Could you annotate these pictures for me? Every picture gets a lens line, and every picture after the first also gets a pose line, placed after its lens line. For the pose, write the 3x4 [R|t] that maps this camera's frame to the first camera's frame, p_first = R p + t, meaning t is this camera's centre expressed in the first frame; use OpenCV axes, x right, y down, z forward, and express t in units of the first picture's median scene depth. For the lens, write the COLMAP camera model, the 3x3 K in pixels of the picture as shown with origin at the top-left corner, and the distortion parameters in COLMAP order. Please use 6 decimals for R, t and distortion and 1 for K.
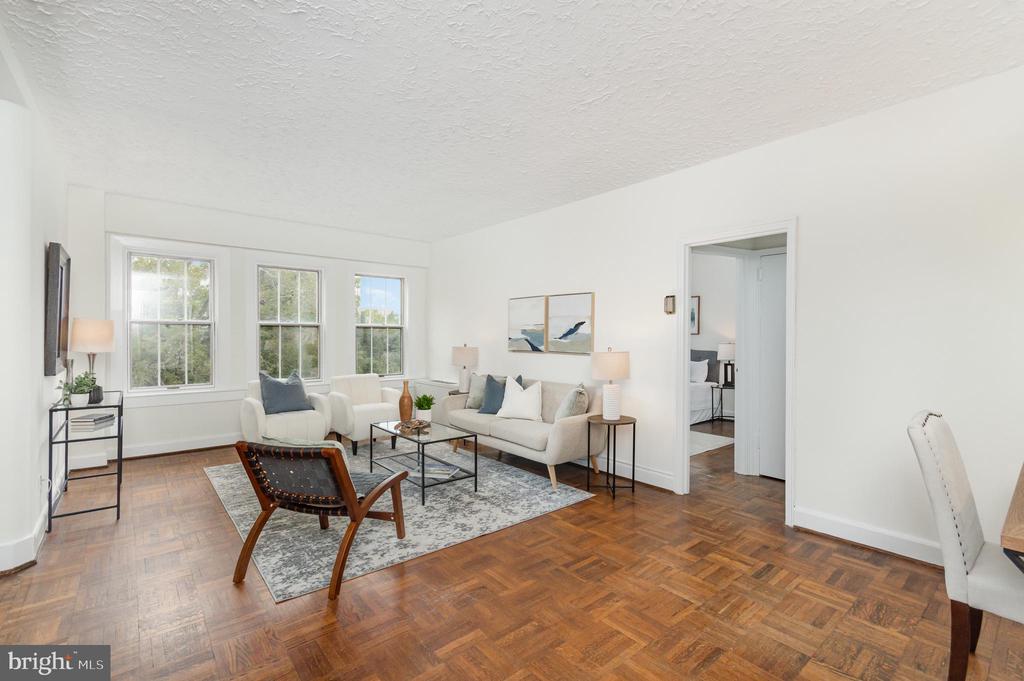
lens RADIAL K [[457.5, 0, 512.0], [0, 457.5, 334.0], [0, 0, 1]] dist [0.004342, 0.000055]
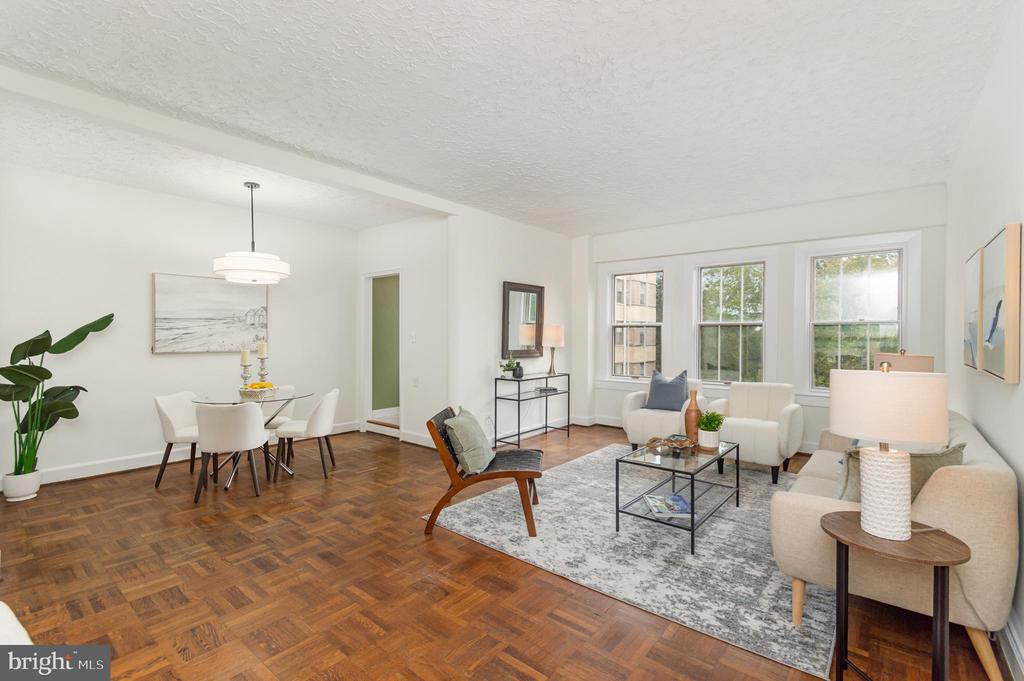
lens RADIAL K [[457.5, 0, 511.0], [0, 457.5, 340.1], [0, 0, 1]] dist [0.004342, 0.000055]
pose [[0.179065, 0.003241, -0.983832, 0.545290], [0.004070, 0.999984, 0.004035, 0.010211], [0.983829, -0.004727, 0.179049, 0.578183]]
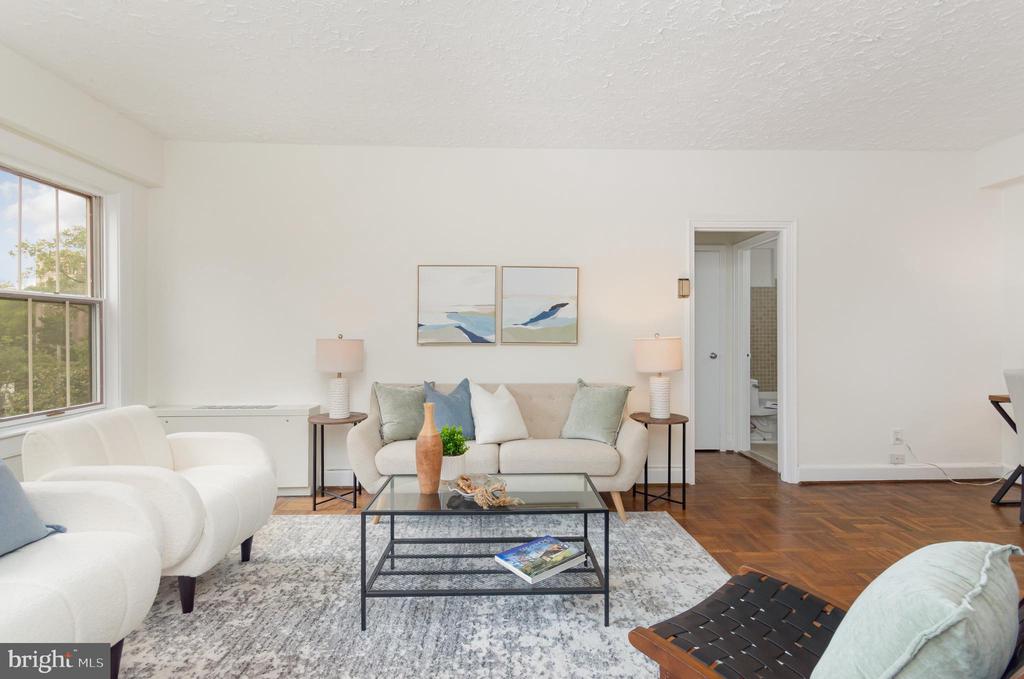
lens RADIAL K [[457.5, 0, 520.7], [0, 457.5, 339.5], [0, 0, 1]] dist [0.004342, 0.000055]
pose [[0.623489, -0.019905, 0.781579, -0.606095], [-0.001513, 0.999643, 0.026666, 0.017635], [-0.781831, -0.017808, 0.623236, 0.670830]]
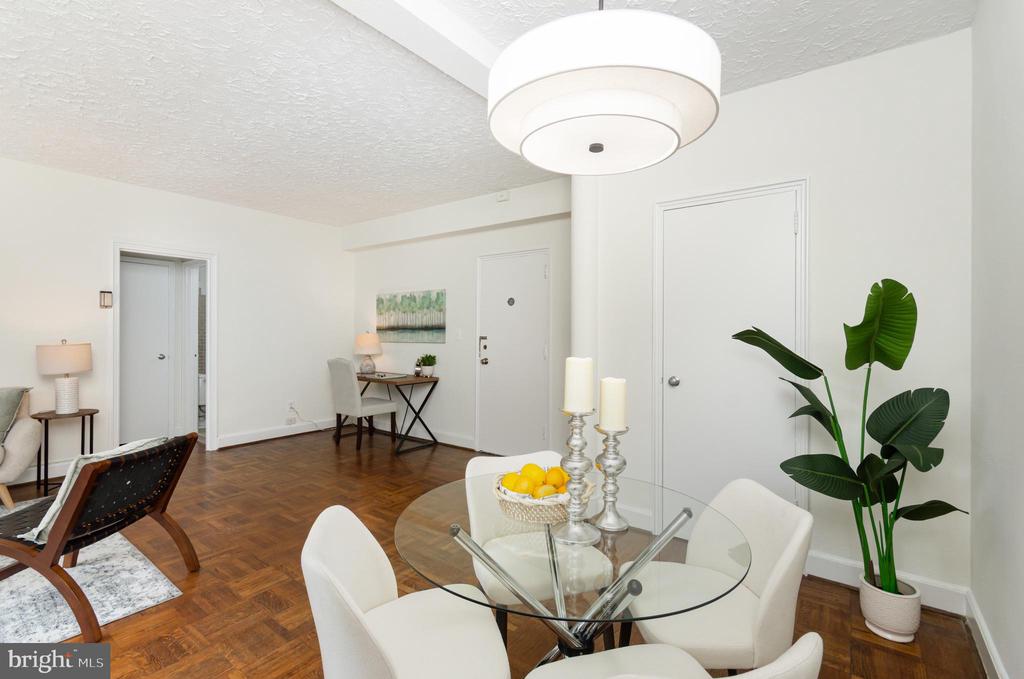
lens RADIAL K [[457.5, 0, 504.7], [0, 457.5, 336.4], [0, 0, 1]] dist [0.004342, 0.000055]
pose [[-0.212686, -0.015897, 0.976991, -0.930649], [-0.018304, 0.999757, 0.012282, -0.006964], [-0.976949, -0.015270, -0.212926, 0.299480]]
